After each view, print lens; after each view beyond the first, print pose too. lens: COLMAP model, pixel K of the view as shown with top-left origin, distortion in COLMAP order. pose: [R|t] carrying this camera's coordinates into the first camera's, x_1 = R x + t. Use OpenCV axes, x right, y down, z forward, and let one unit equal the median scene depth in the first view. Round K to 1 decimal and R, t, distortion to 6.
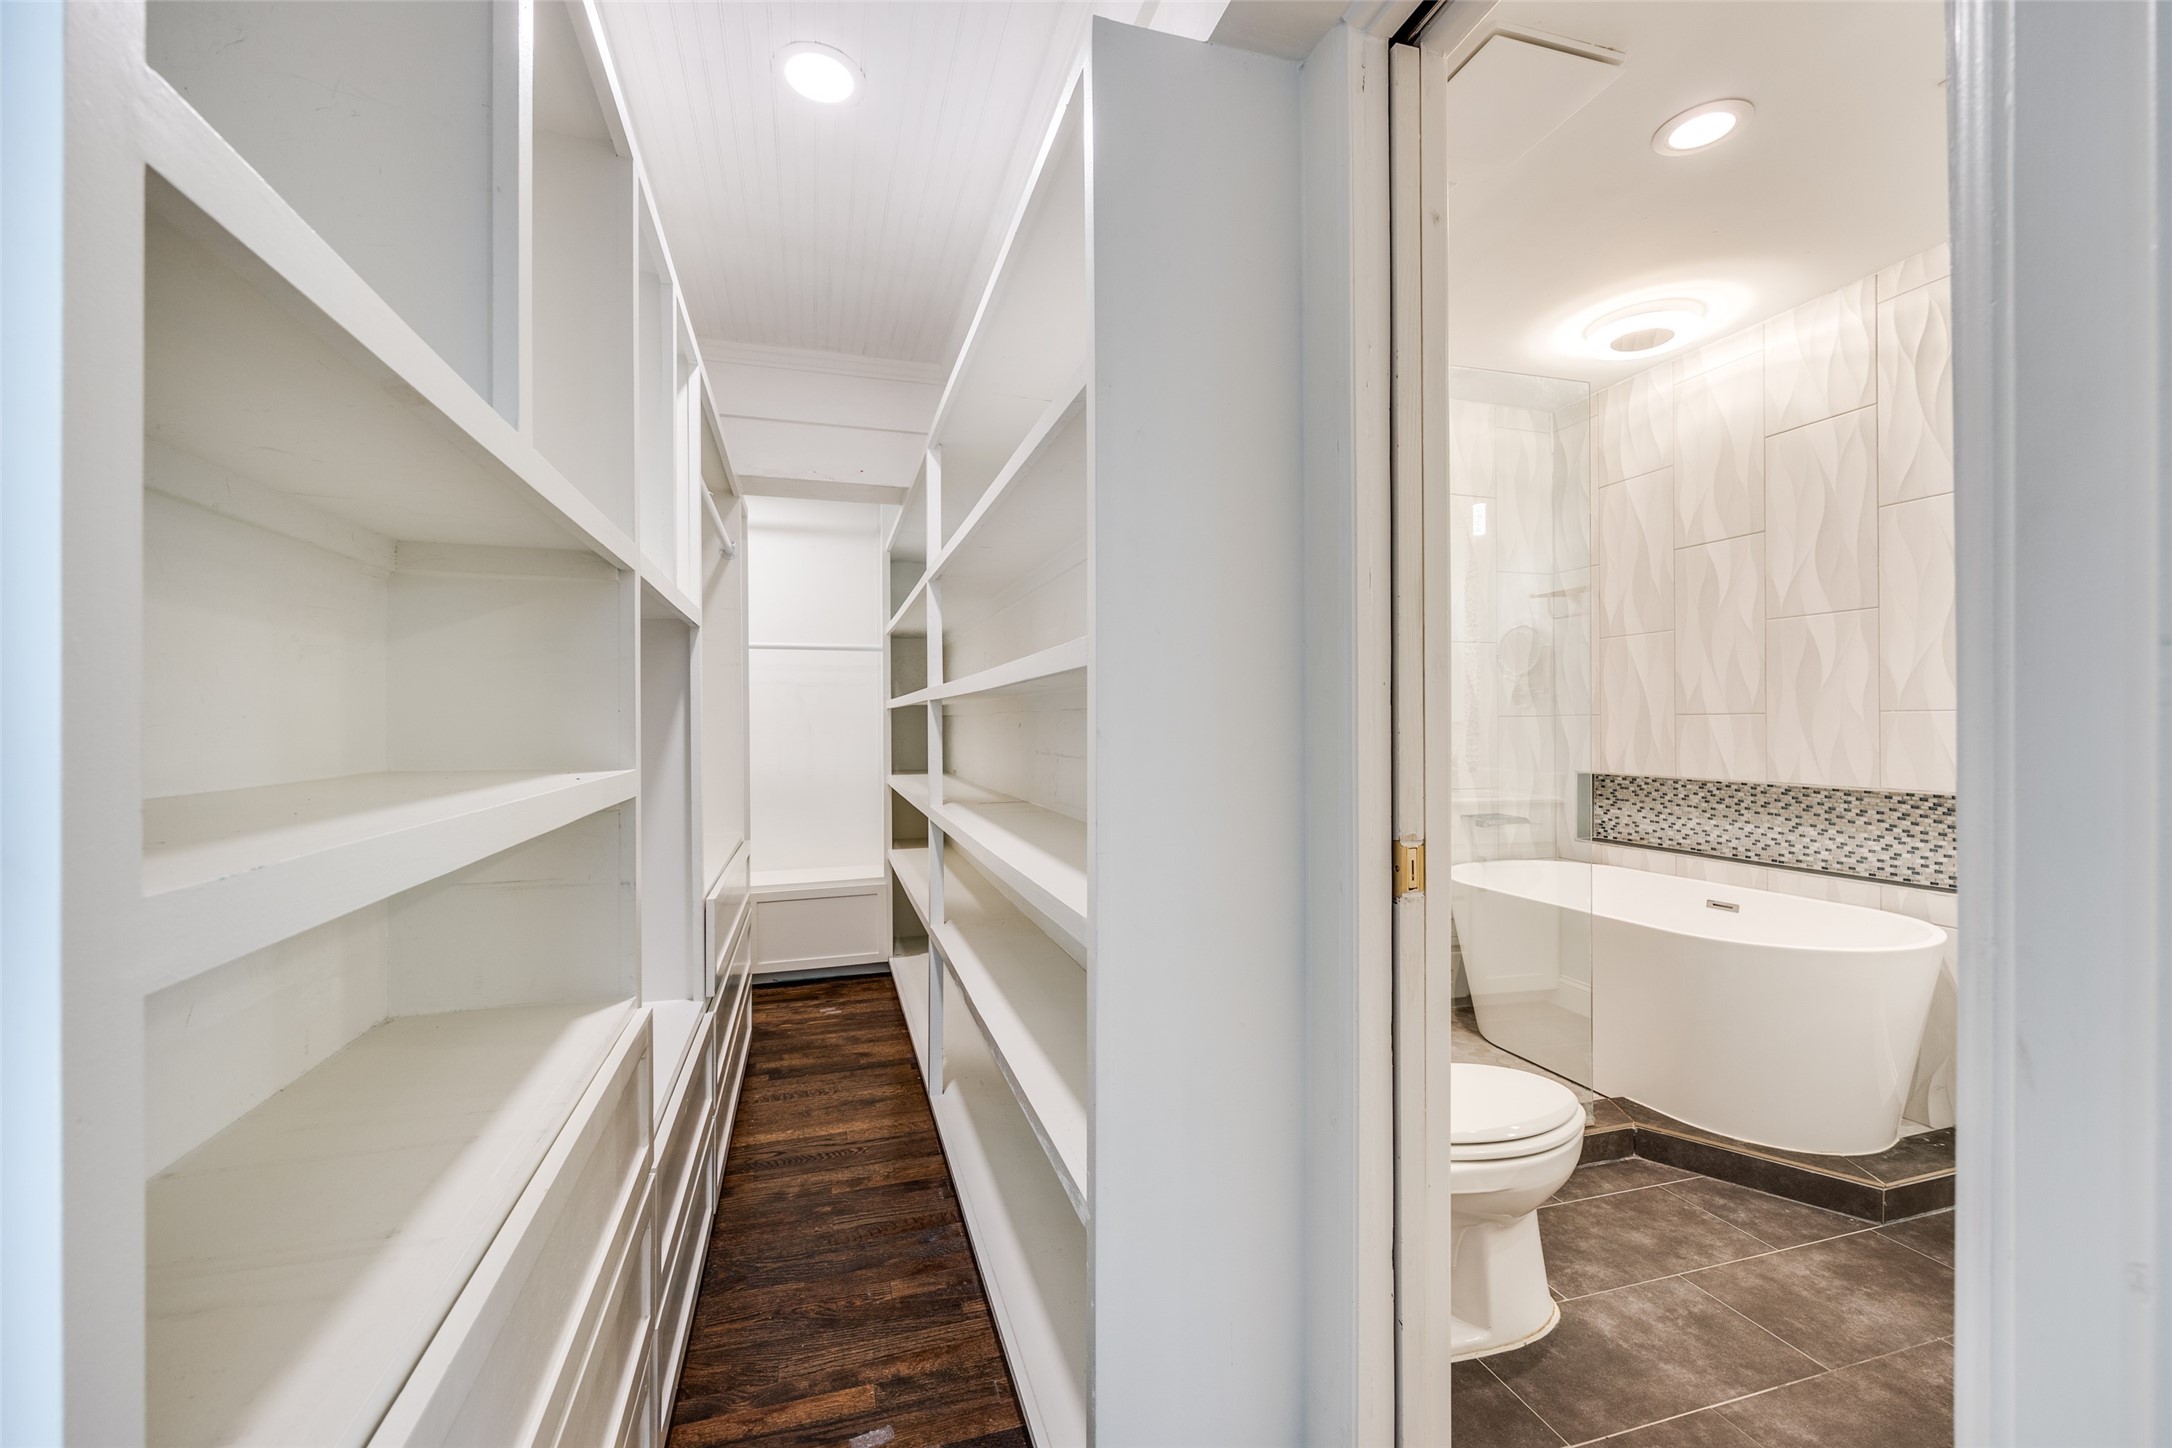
lens RADIAL K [[884.9, 0, 1068.3], [0, 884.9, 726.5], [0, 0, 1]] dist [-0.002157, -0.000405]
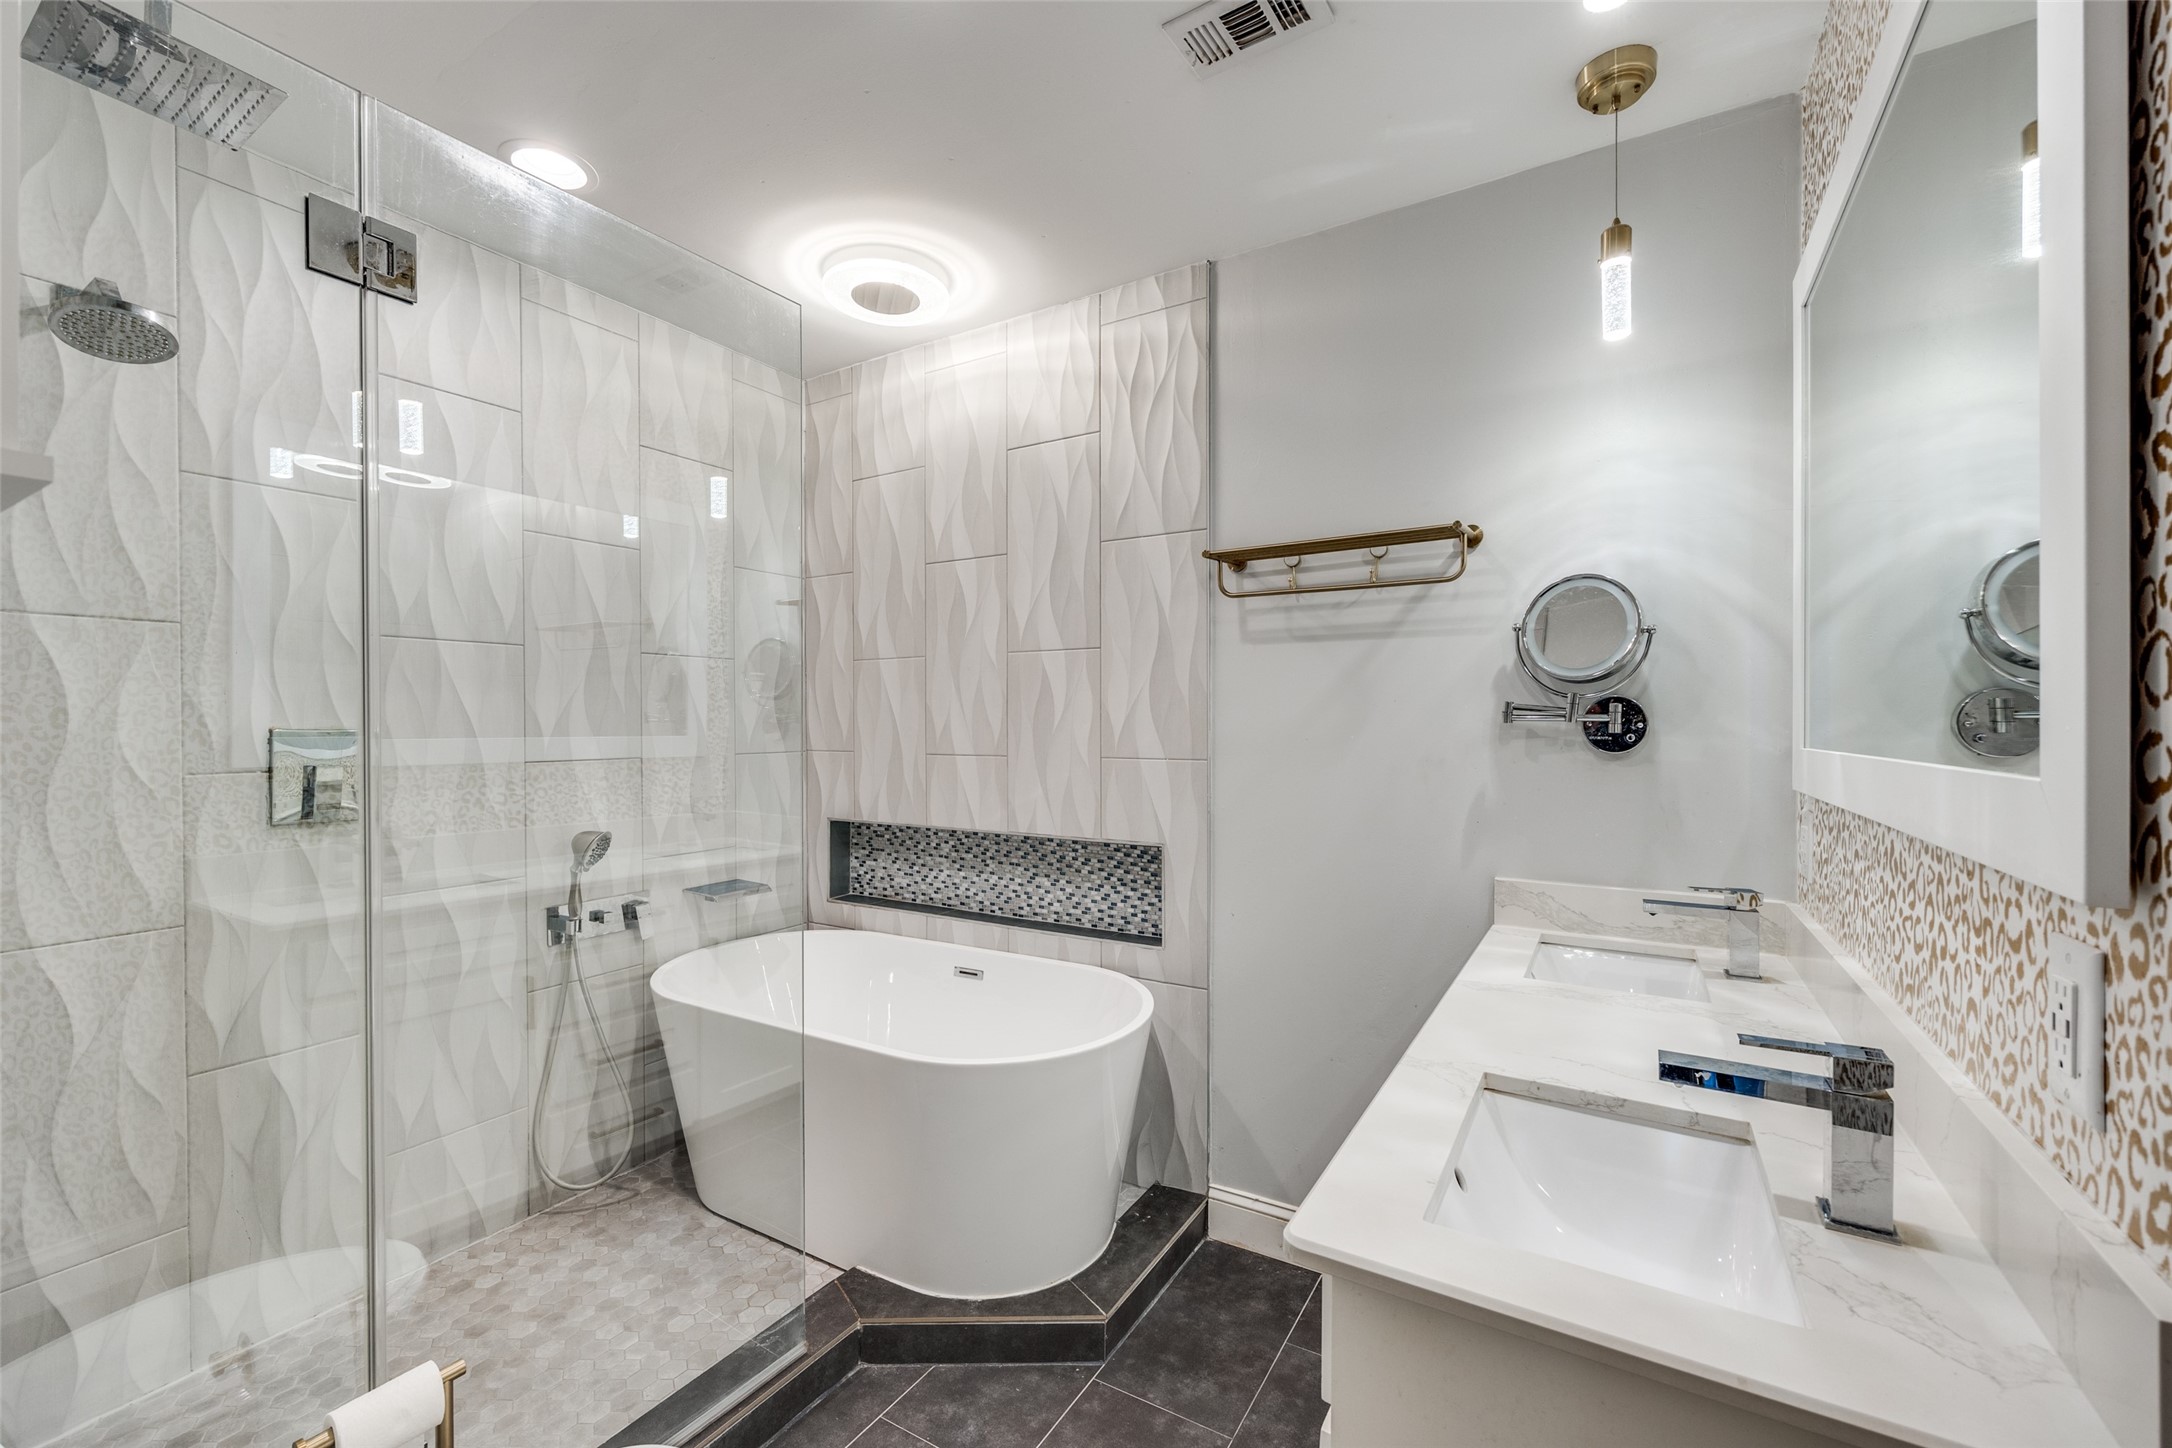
lens RADIAL K [[884.9, 0, 1088.7], [0, 884.9, 728.3], [0, 0, 1]] dist [-0.002157, -0.000405]
pose [[0.740034, -0.000097, 0.672570, 0.237188], [-0.002551, 0.999992, 0.002951, -0.045211], [-0.672565, -0.003900, 0.740028, 0.268453]]
